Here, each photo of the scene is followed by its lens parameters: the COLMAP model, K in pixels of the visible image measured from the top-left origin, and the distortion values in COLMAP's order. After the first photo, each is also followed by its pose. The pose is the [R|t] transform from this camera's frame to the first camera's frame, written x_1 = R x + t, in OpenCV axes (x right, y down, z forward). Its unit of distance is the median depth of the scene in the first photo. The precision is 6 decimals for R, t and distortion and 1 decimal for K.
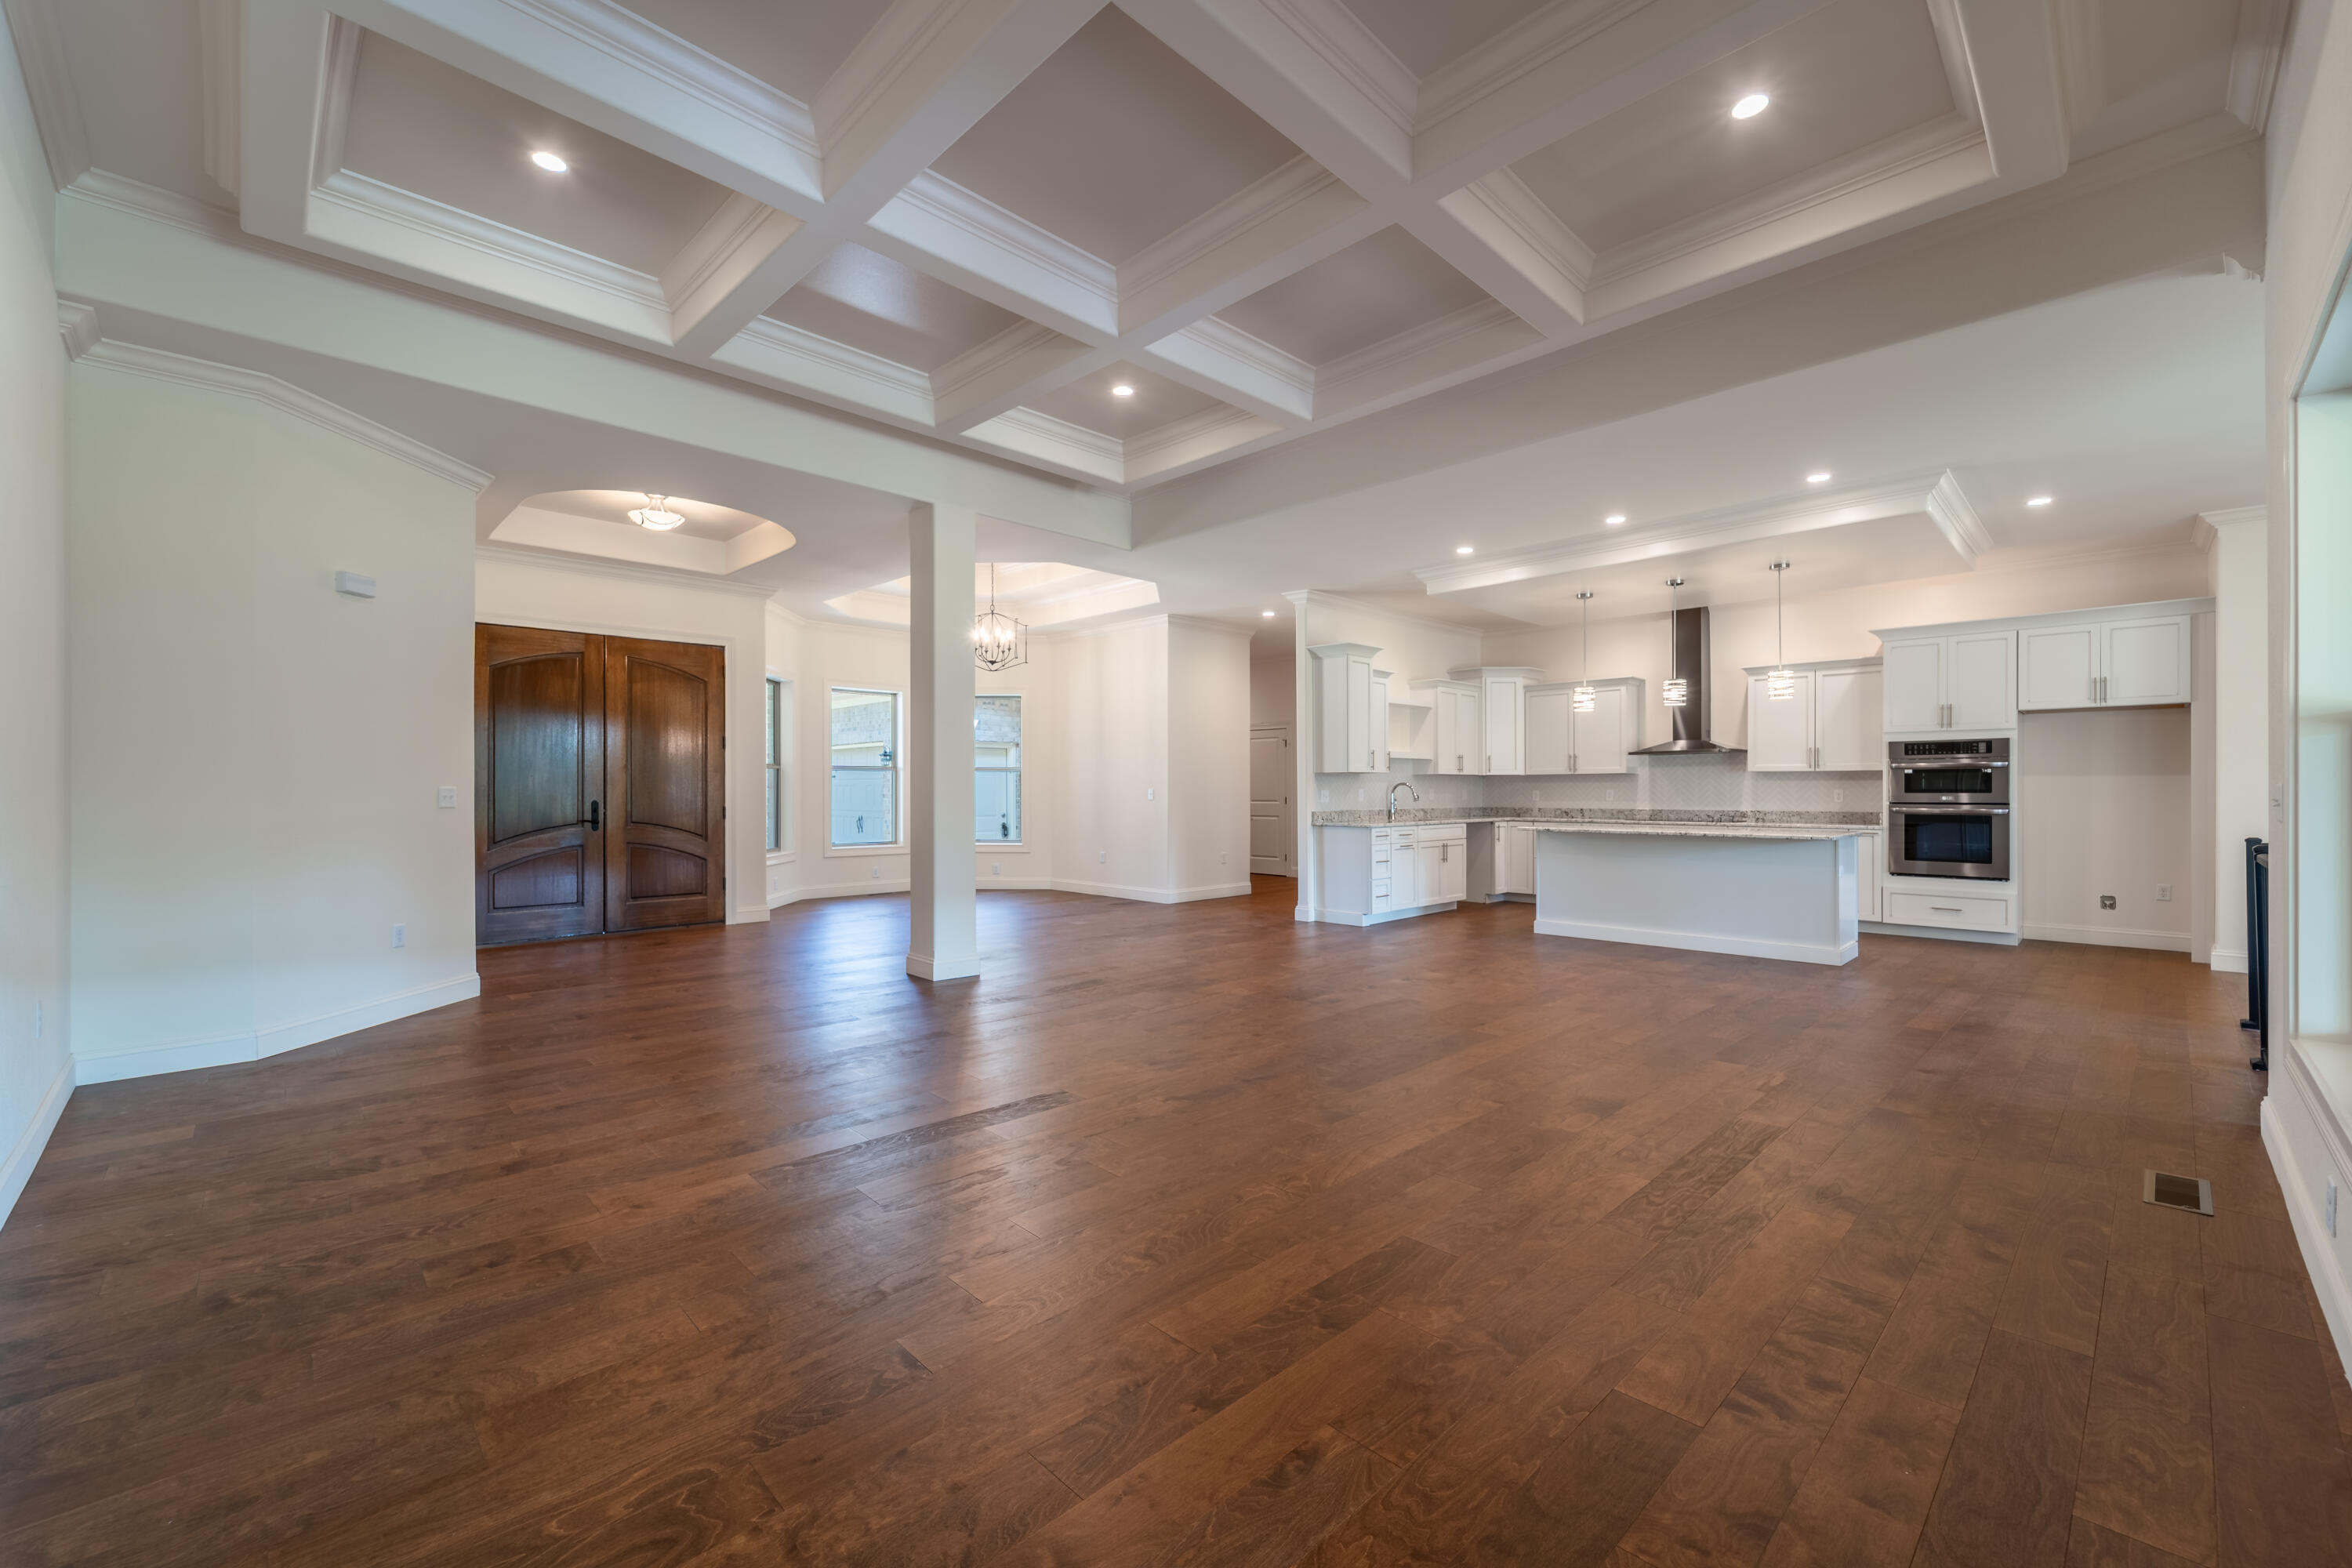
lens RADIAL K [[950.4, 0, 1176.0], [0, 950.4, 784.0], [0, 0, 1]] dist [-0.001093, -0.000107]
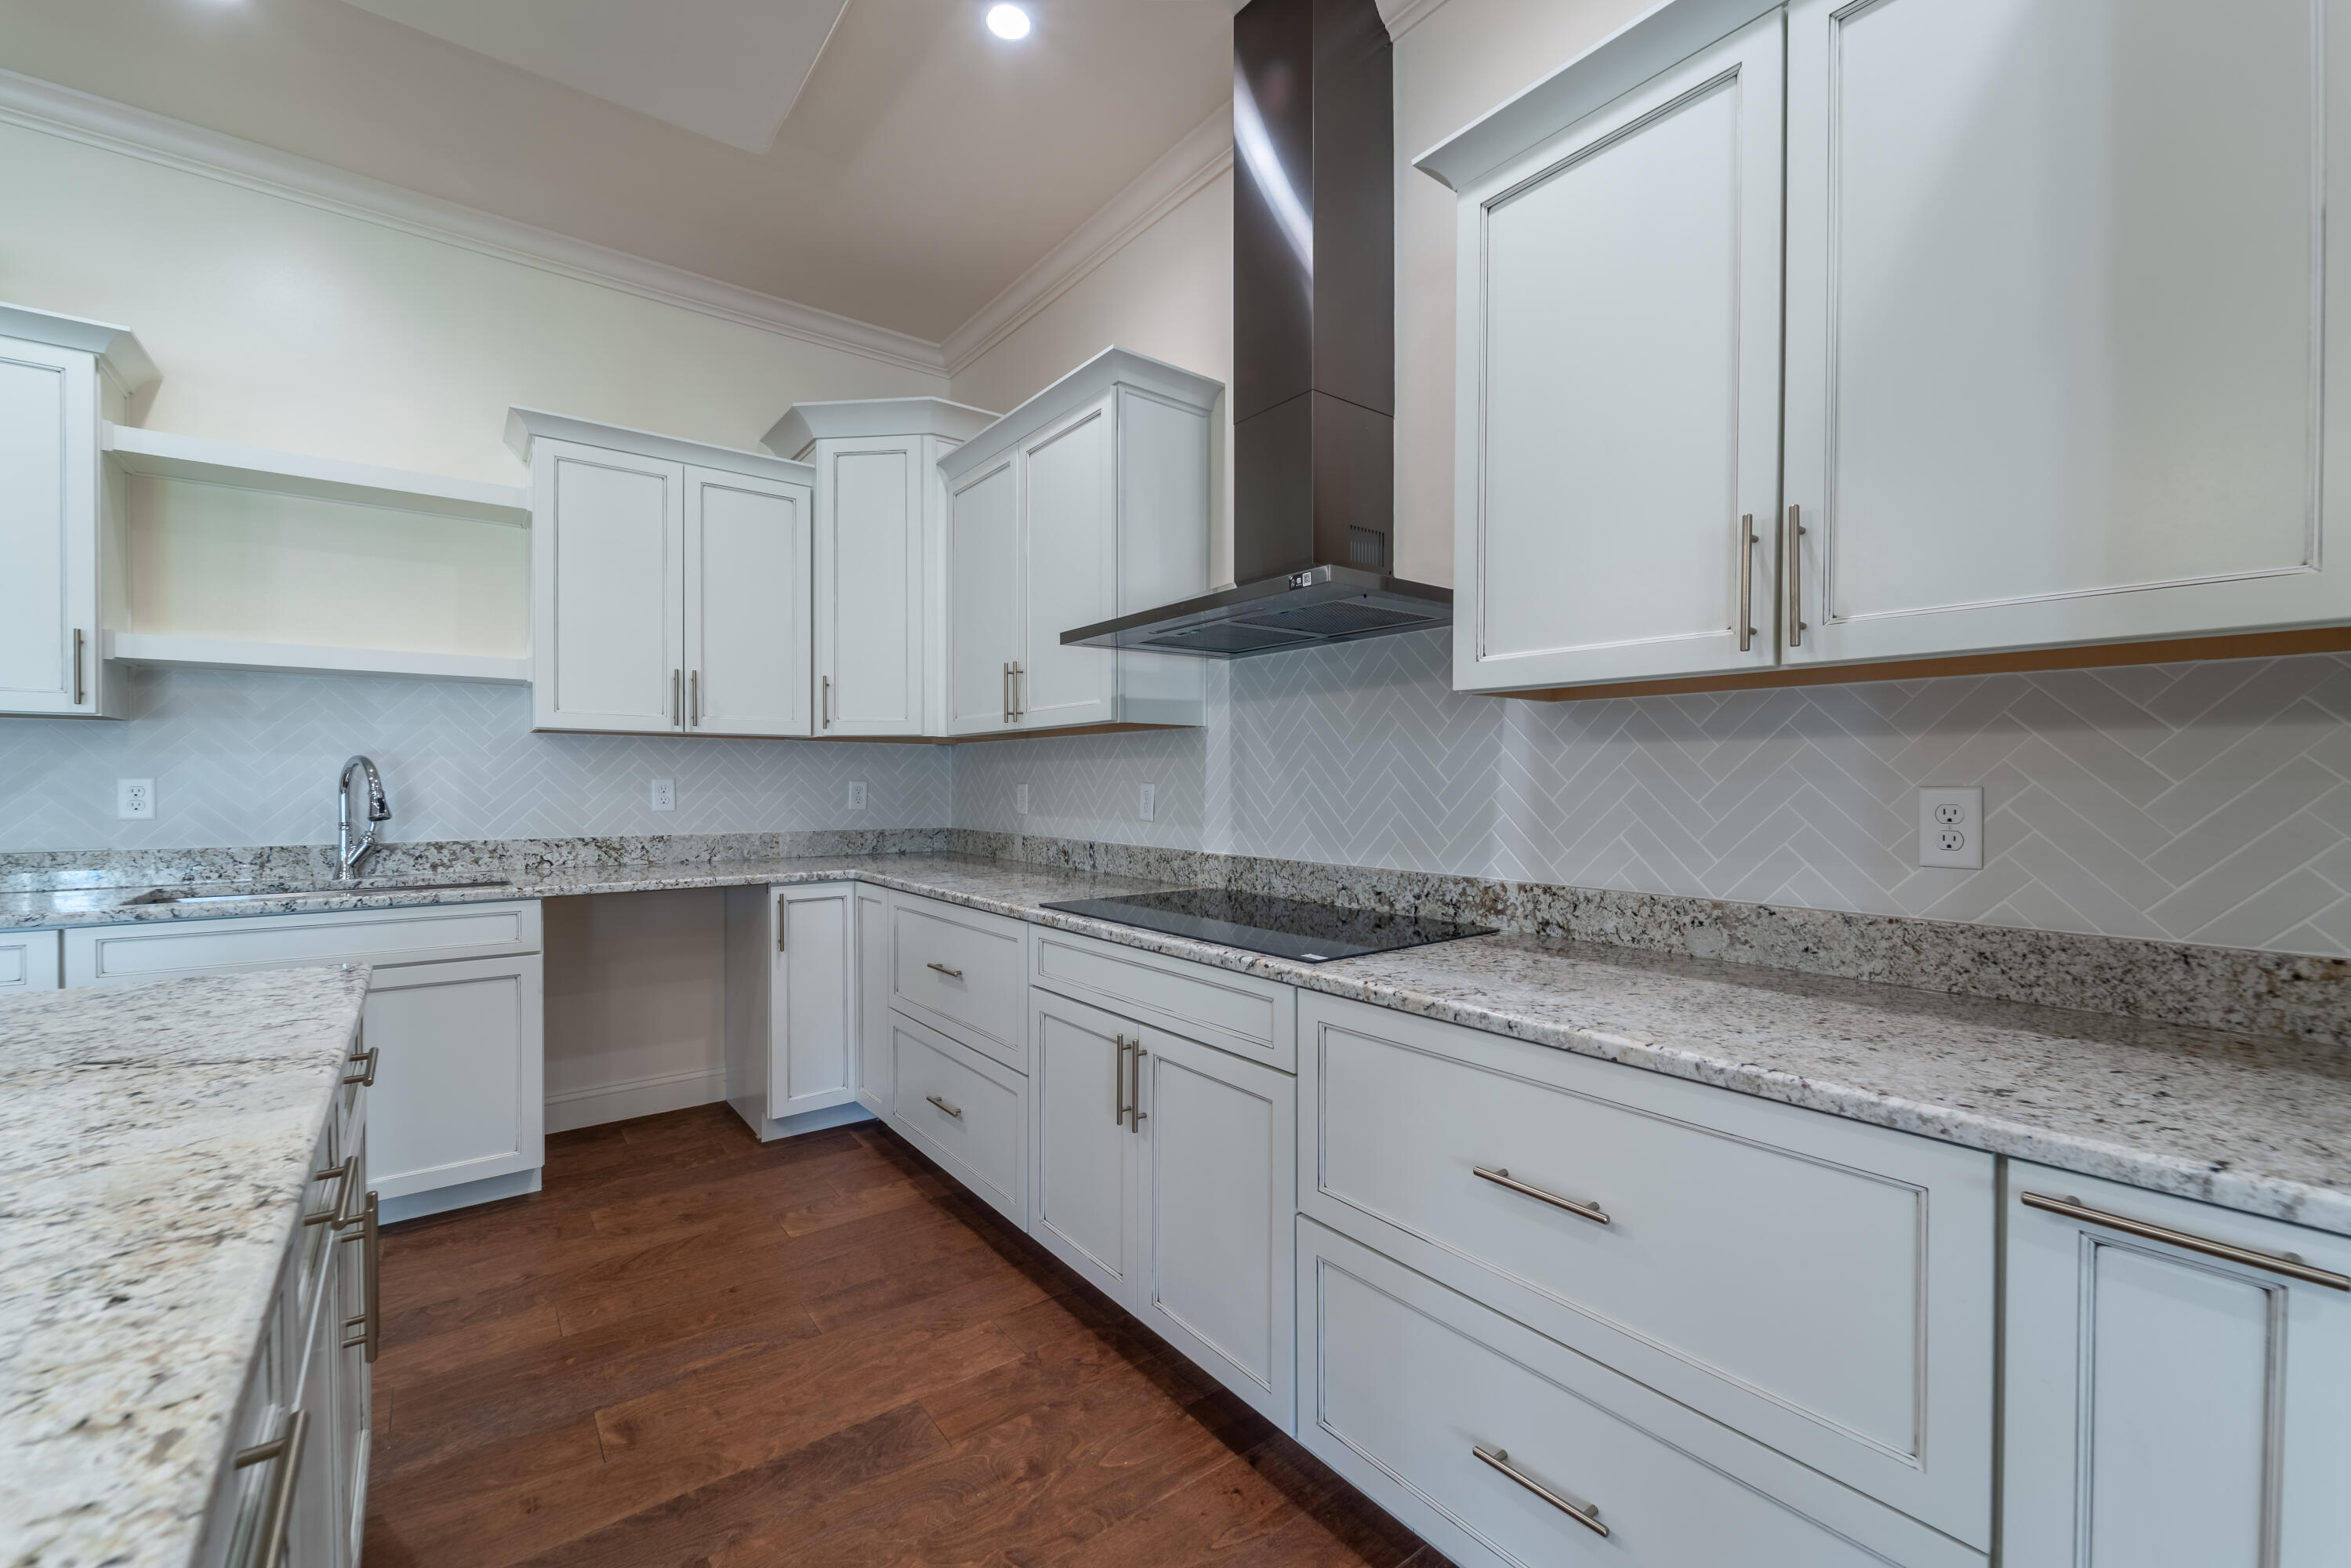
lens RADIAL K [[972.0, 0, 1175.5], [0, 972.0, 784.0], [0, 0, 1]] dist [-0.000053, -0.000012]
pose [[0.992390, 0.002087, -0.123115, 0.572548], [-0.001087, 0.999966, 0.008189, 0.004328], [0.123128, -0.007993, 0.992359, 0.800143]]
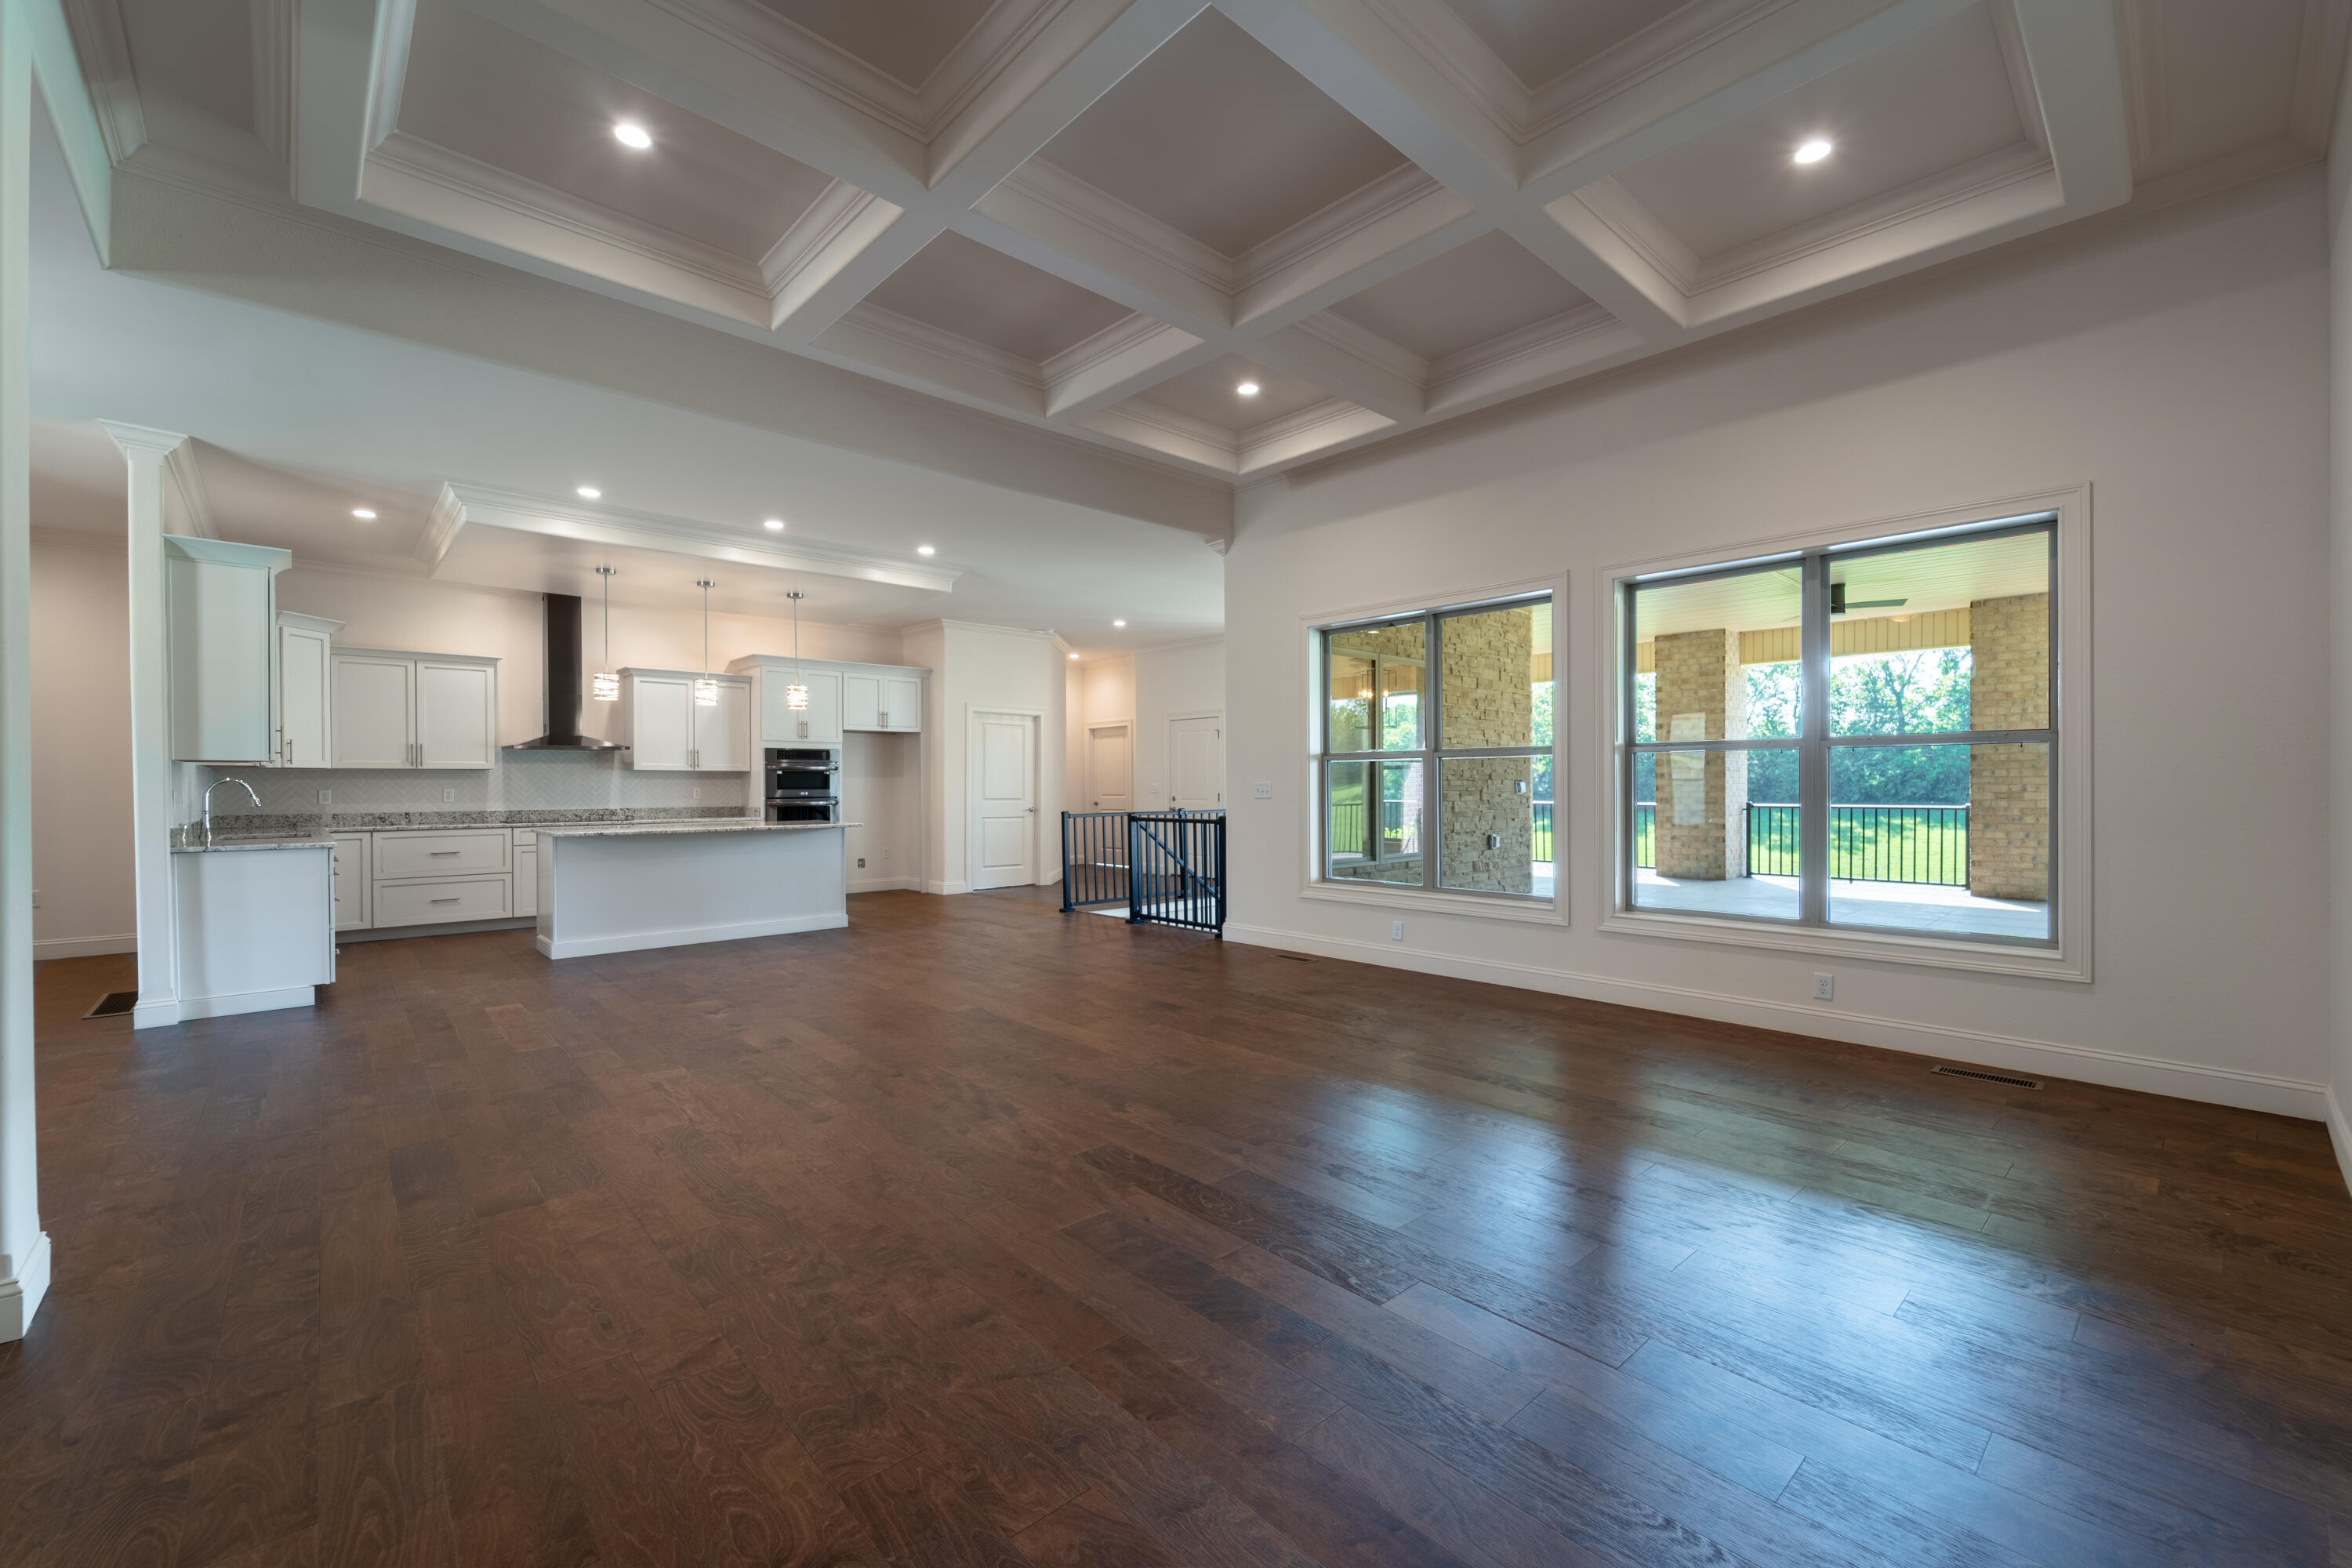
lens RADIAL K [[950.4, 0, 1176.0], [0, 950.4, 784.0], [0, 0, 1]] dist [-0.001093, -0.000107]
pose [[0.027404, 0.001287, 0.999624, -0.407194], [-0.002426, 0.999996, -0.001221, 0.001795], [-0.999621, -0.002391, 0.027407, 0.388481]]
